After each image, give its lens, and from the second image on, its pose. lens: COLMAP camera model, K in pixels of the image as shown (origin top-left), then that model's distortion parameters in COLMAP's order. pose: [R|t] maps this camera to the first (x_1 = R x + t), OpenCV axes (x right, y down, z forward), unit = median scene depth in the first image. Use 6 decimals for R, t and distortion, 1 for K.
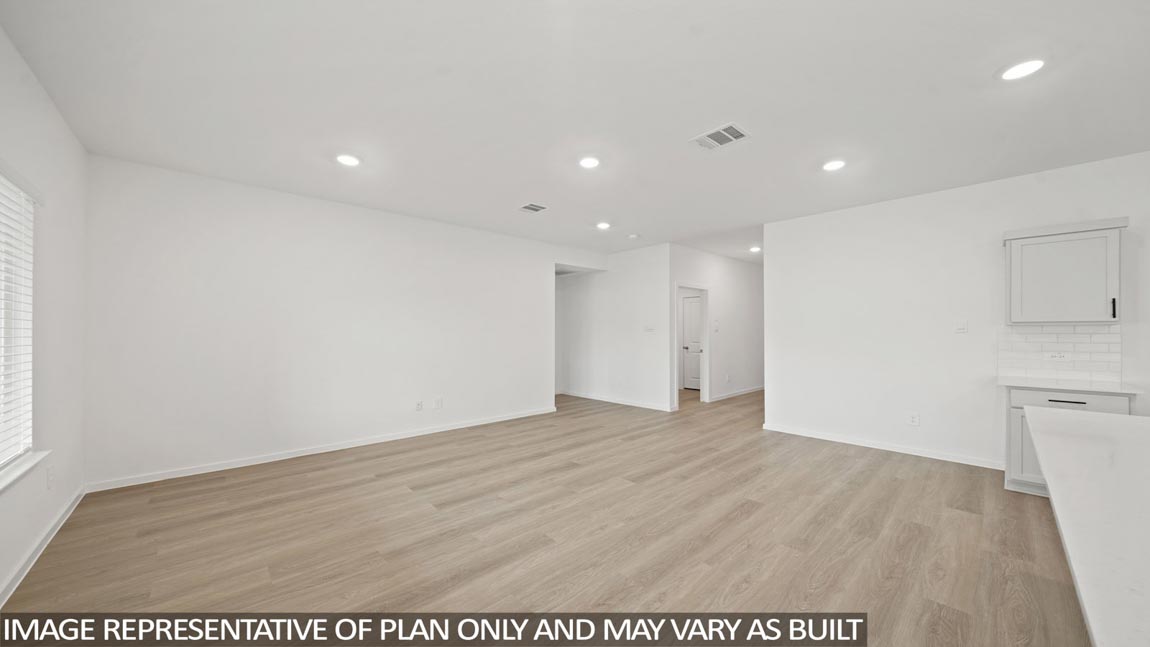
lens RADIAL K [[398.4, 0, 570.5], [0, 398.4, 328.7], [0, 0, 1]] dist [-0.002549, -0.000024]
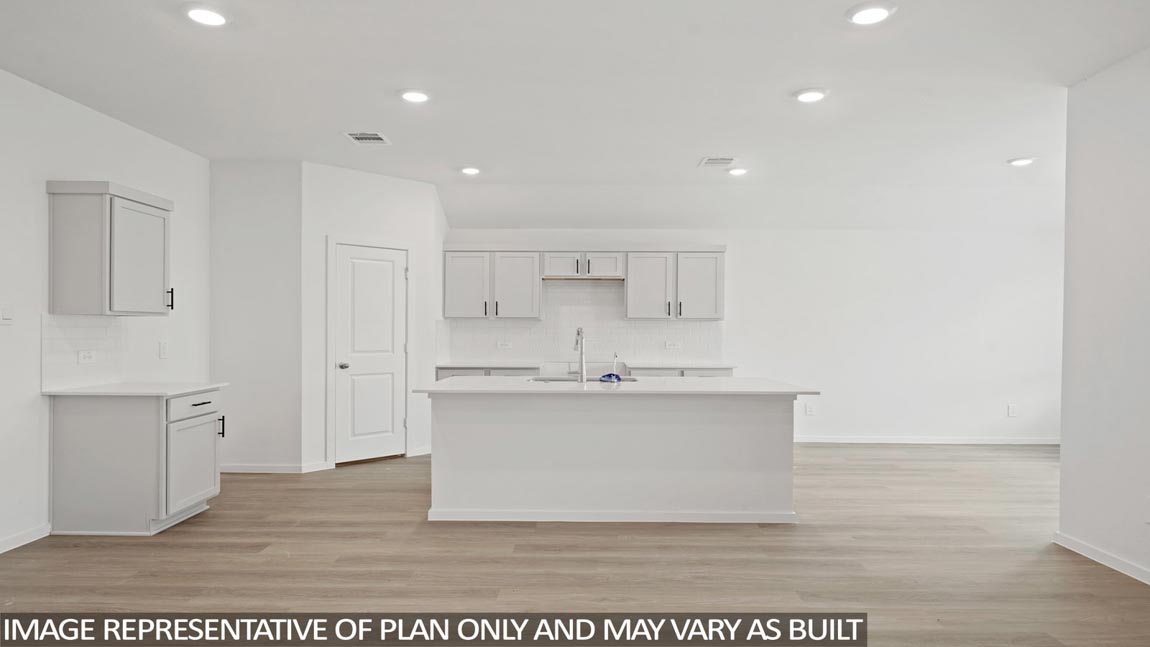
lens RADIAL K [[674.5, 0, 573.9], [0, 674.5, 331.0], [0, 0, 1]] dist [0.006649, 0.000665]
pose [[-0.726488, -0.007322, 0.687140, -0.343200], [-0.005677, 0.999973, 0.004654, 0.010092], [-0.687155, -0.000520, -0.726510, 1.343251]]
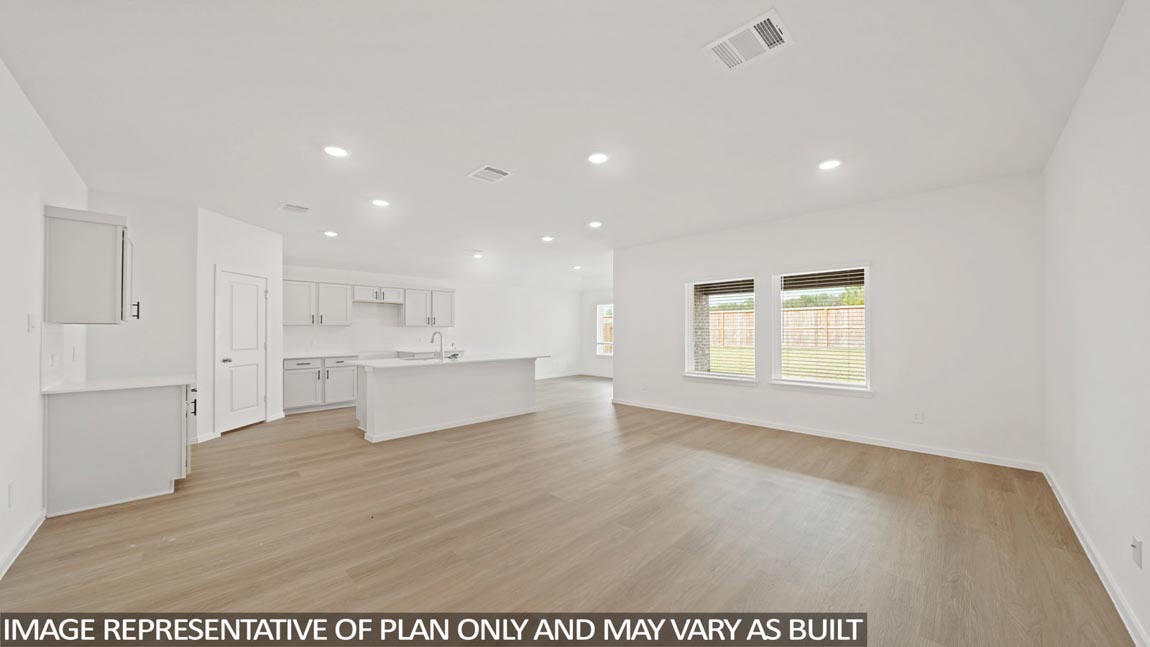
lens RADIAL K [[398.4, 0, 571.6], [0, 398.4, 323.1], [0, 0, 1]] dist [-0.002549, -0.000024]
pose [[-0.999075, 0.001142, -0.042986, 0.156565], [0.001999, 0.999800, -0.019891, 0.010156], [0.042954, -0.019959, -0.998878, 1.974952]]
